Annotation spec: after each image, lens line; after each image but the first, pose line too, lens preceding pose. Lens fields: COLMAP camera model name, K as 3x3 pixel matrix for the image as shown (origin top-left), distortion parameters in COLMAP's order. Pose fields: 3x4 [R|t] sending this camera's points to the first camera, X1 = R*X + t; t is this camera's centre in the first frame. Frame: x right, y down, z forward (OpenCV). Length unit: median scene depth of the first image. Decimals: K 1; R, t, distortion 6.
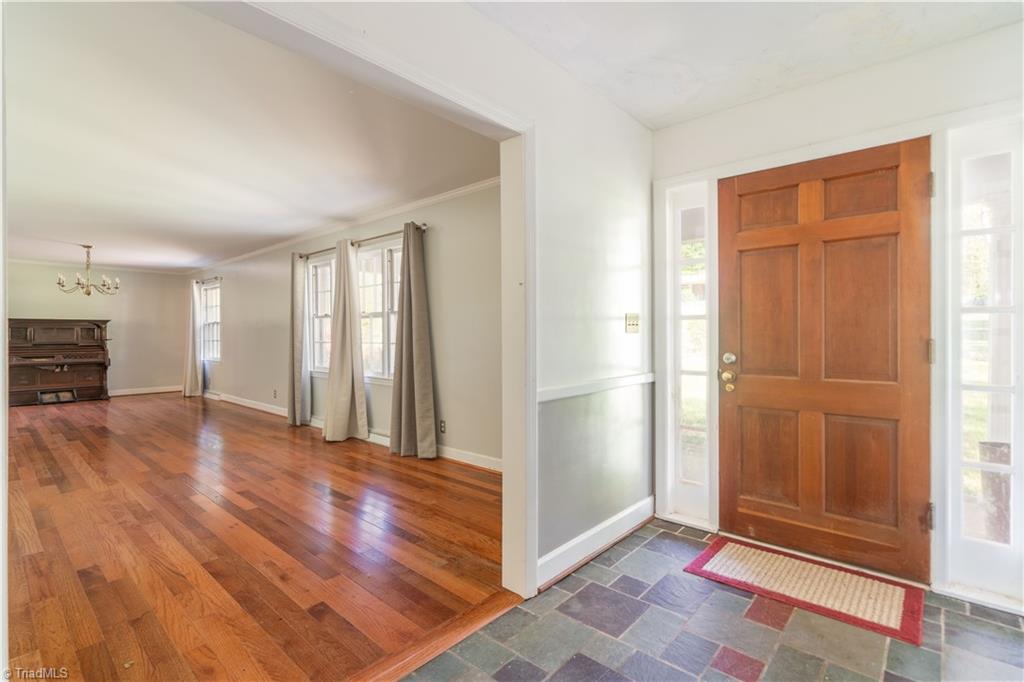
lens RADIAL K [[472.1, 0, 522.8], [0, 472.1, 341.4], [0, 0, 1]] dist [-0.008305, 0.003559]
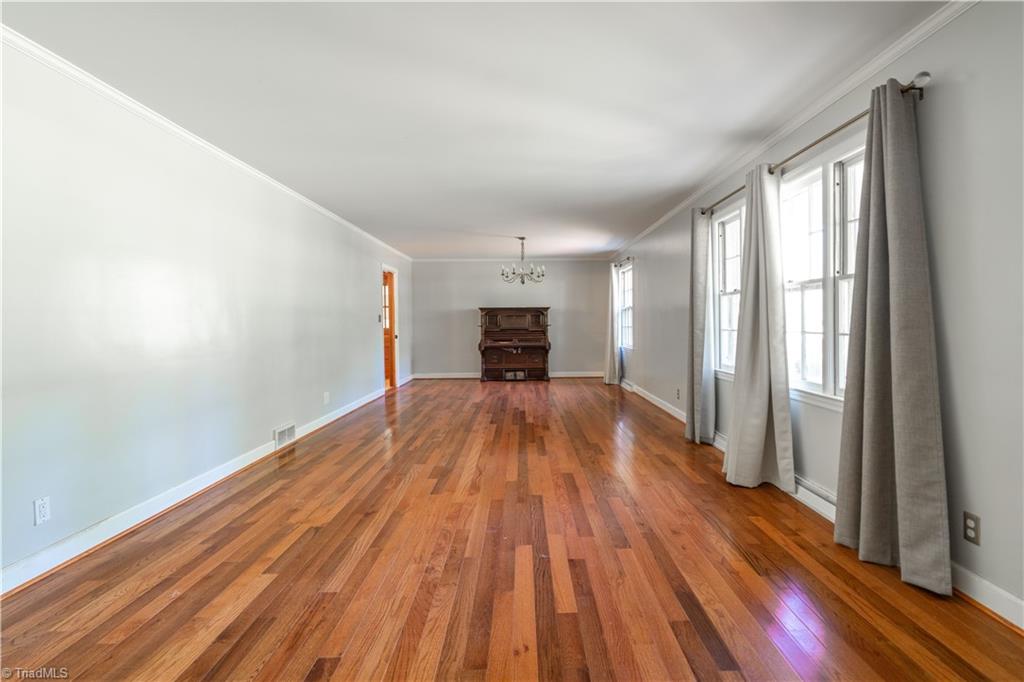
lens RADIAL K [[497.9, 0, 534.4], [0, 497.9, 330.1], [0, 0, 1]] dist [-0.002080, 0.003657]
pose [[0.671363, 0.009120, -0.741072, -0.088039], [-0.004970, 0.999957, 0.007804, -0.003070], [0.741112, -0.001556, 0.671380, 0.342826]]
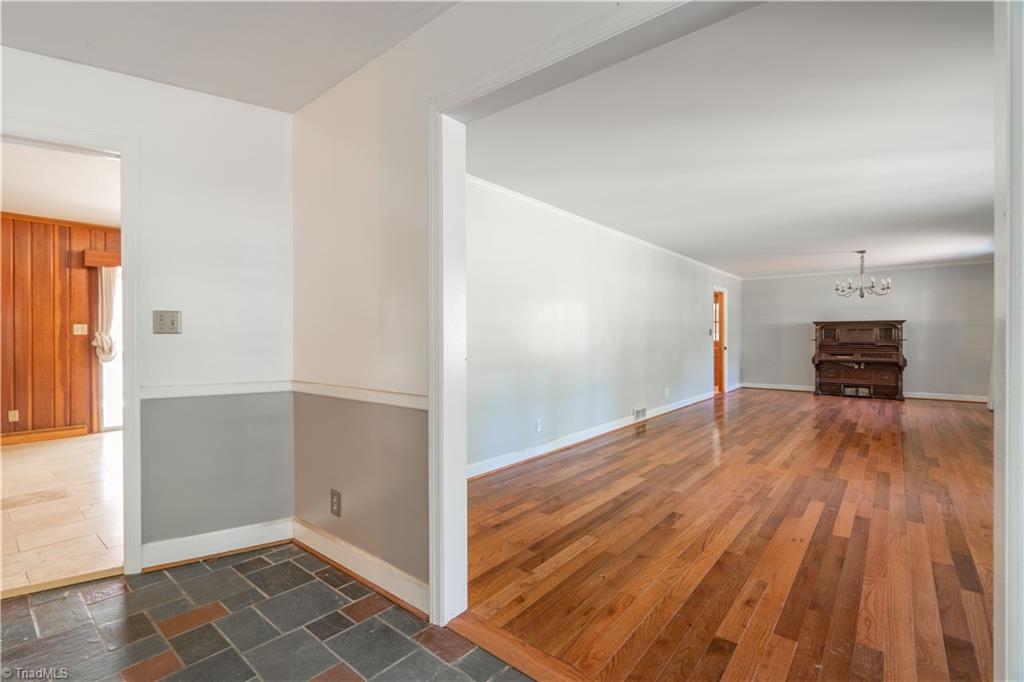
lens RADIAL K [[472.1, 0, 496.0], [0, 472.1, 343.0], [0, 0, 1]] dist [-0.008305, 0.003559]
pose [[0.007556, 0.016155, -0.999841, 0.172865], [-0.014151, 0.999771, 0.016047, -0.002044], [0.999871, 0.014027, 0.007783, 0.222655]]
